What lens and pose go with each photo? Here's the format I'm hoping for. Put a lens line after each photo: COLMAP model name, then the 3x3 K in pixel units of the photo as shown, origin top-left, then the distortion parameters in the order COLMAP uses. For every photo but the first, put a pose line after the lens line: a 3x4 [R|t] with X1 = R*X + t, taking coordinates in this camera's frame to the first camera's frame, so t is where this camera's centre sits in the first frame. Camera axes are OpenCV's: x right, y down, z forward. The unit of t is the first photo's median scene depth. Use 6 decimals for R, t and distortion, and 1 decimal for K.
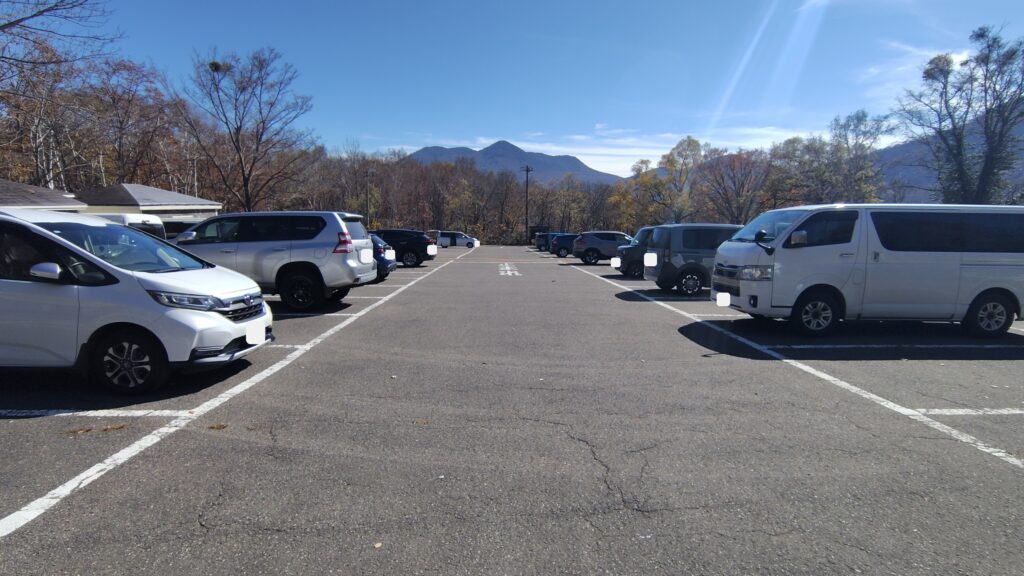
lens RADIAL K [[492.7, 0, 511.8], [0, 492.7, 306.2], [0, 0, 1]] dist [-0.012477, -0.000191]
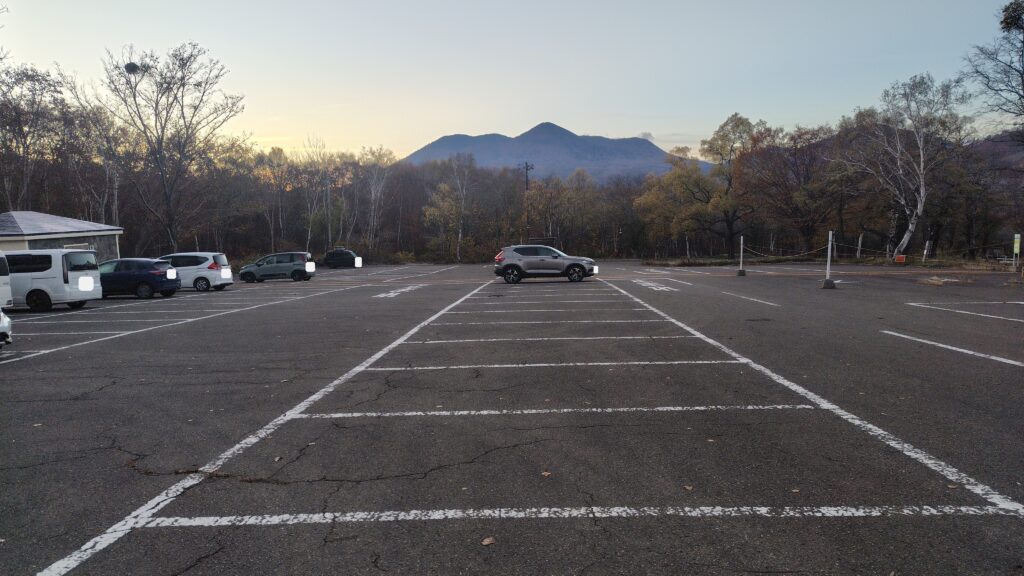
lens RADIAL K [[674.3, 0, 511.3], [0, 674.3, 301.5], [0, 0, 1]] dist [0.033298, -0.054277]
pose [[0.996557, -0.030376, -0.077151, 0.134234], [0.025152, 0.997382, -0.067800, 0.014535], [0.079008, 0.065626, 0.994711, -0.098464]]
